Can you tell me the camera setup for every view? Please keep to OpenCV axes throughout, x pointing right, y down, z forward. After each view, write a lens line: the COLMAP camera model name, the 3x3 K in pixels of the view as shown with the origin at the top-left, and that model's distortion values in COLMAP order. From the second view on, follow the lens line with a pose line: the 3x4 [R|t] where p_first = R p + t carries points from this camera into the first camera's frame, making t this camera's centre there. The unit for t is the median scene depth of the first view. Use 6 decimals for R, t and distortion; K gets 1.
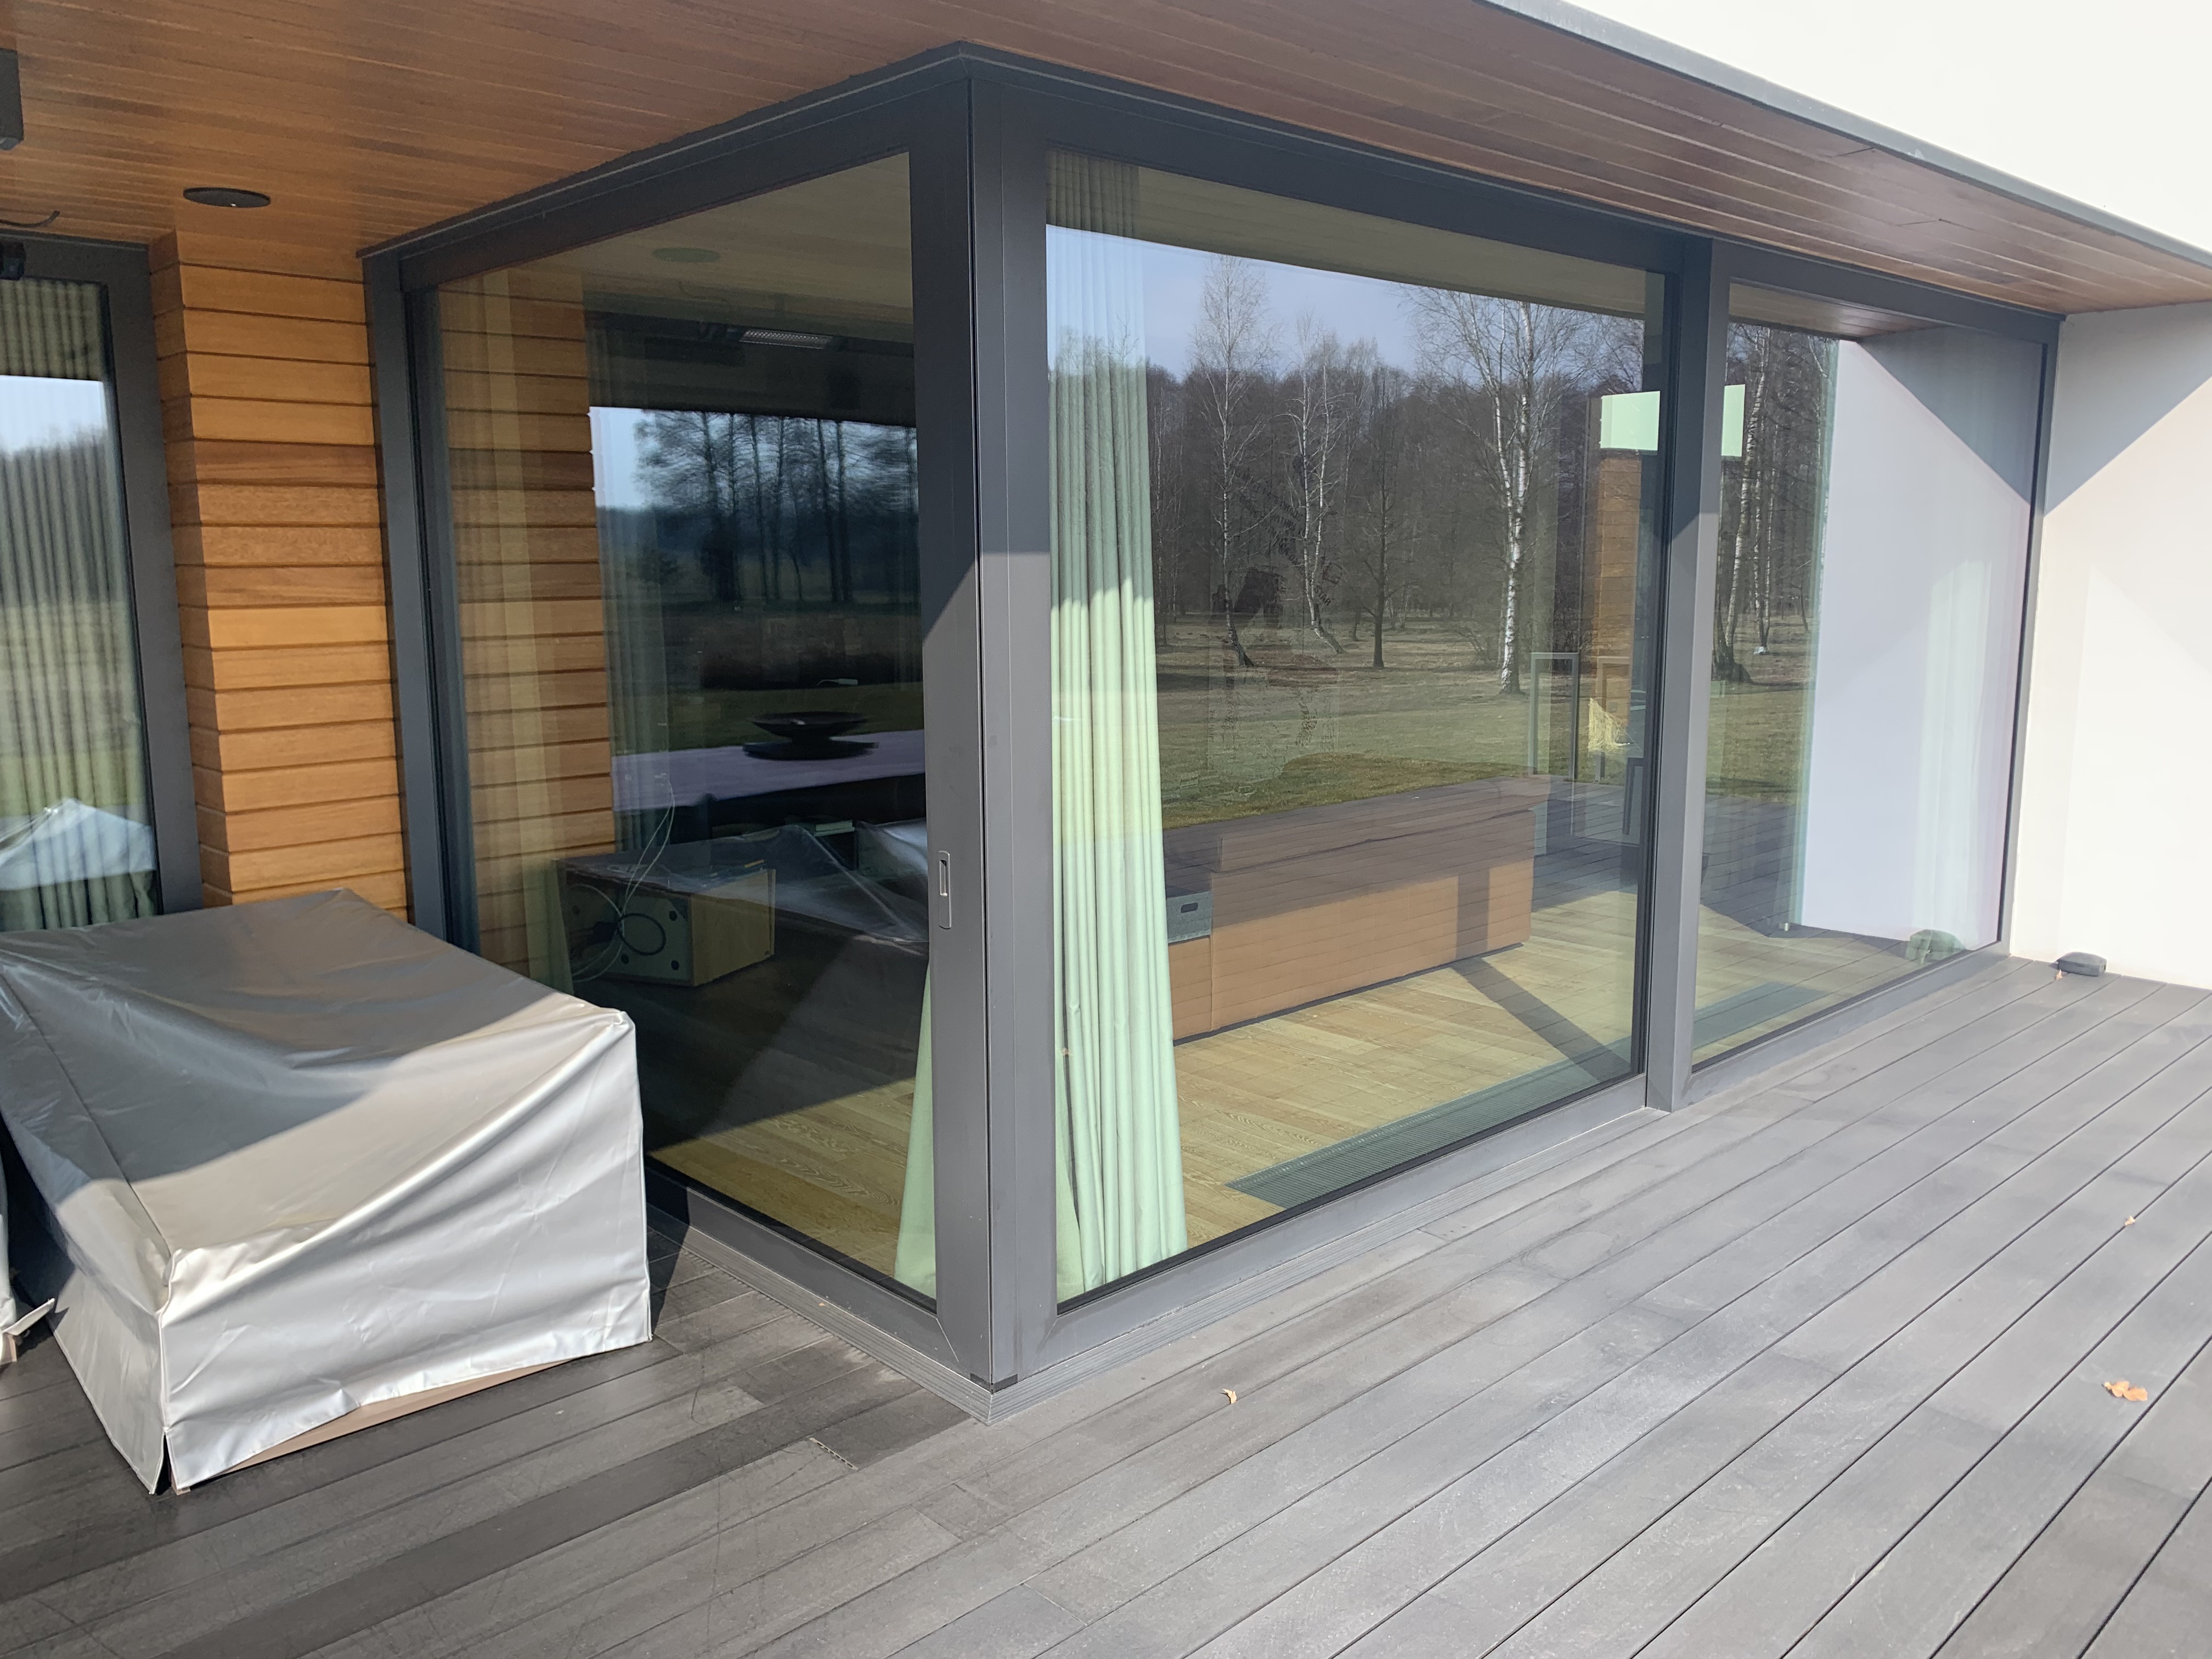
lens RADIAL K [[1693.8, 0, 1106.0], [0, 1693.8, 829.5], [0, 0, 1]] dist [0.020727, -0.012286]
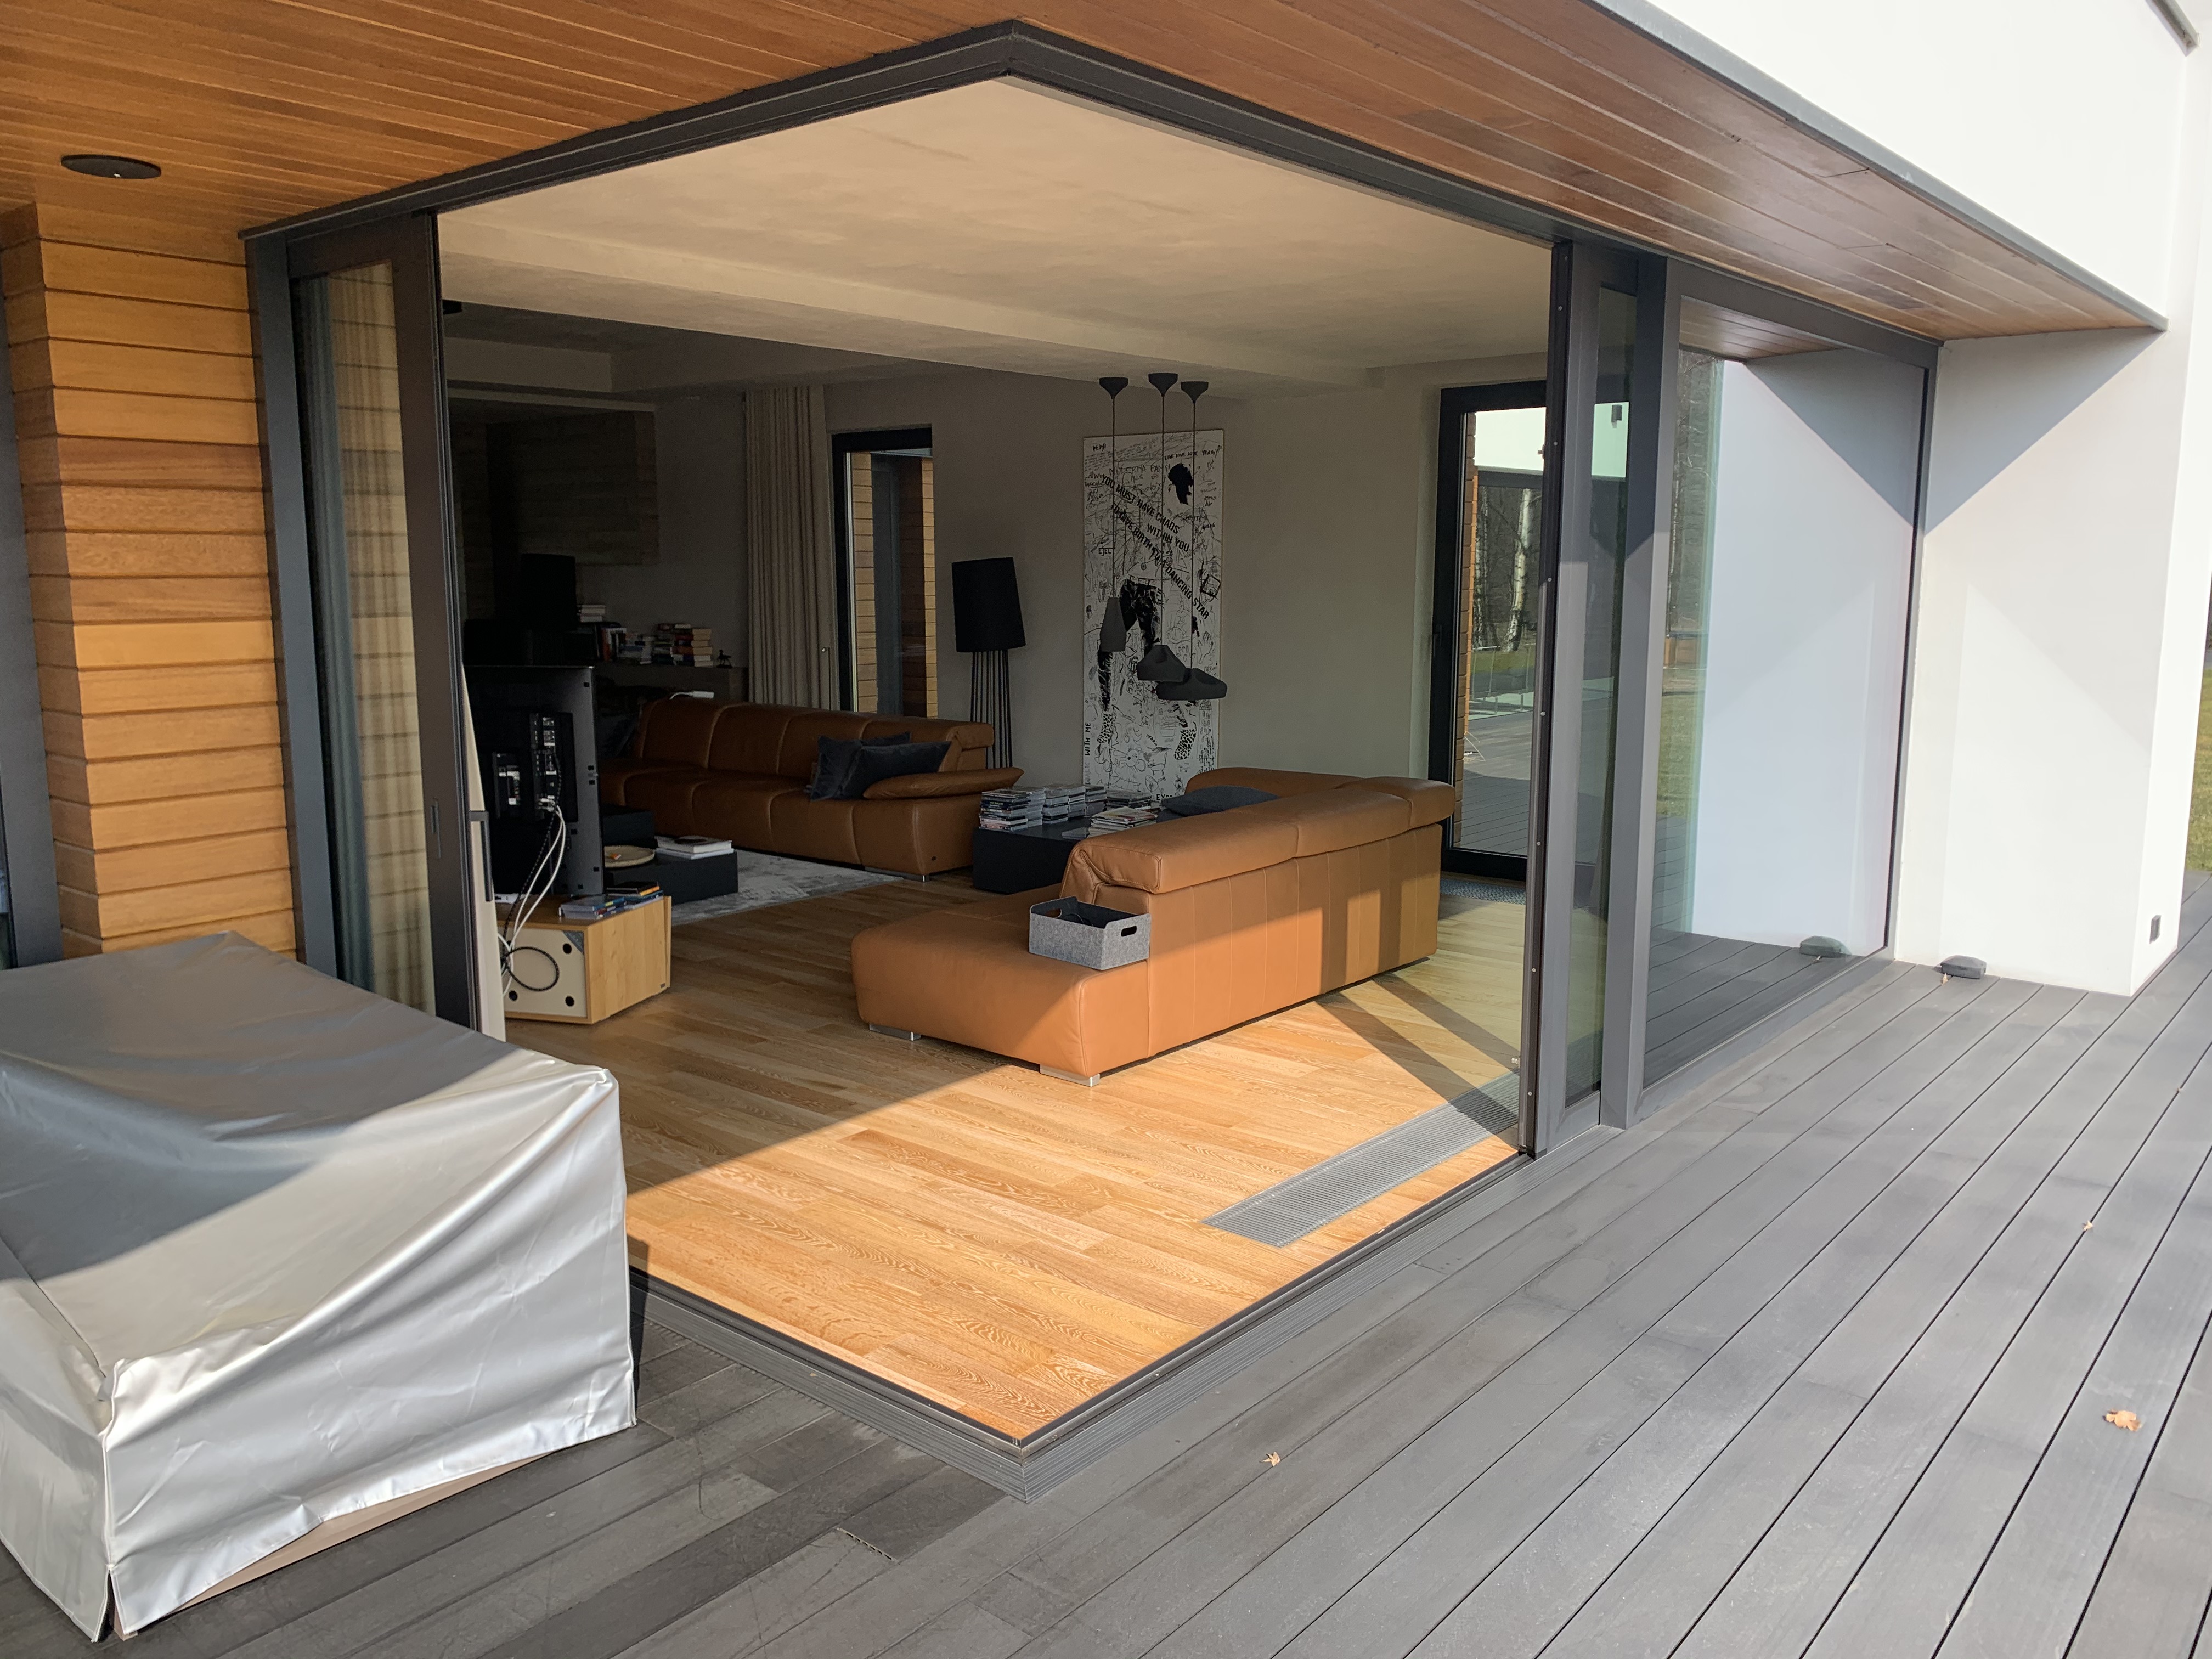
lens RADIAL K [[1693.8, 0, 1106.0], [0, 1693.8, 829.5], [0, 0, 1]] dist [0.020727, -0.012286]
pose [[0.993439, -0.012324, 0.113694, -0.096447], [0.012827, 0.999911, -0.003692, -0.011810], [-0.113638, 0.005127, 0.993509, 0.048377]]
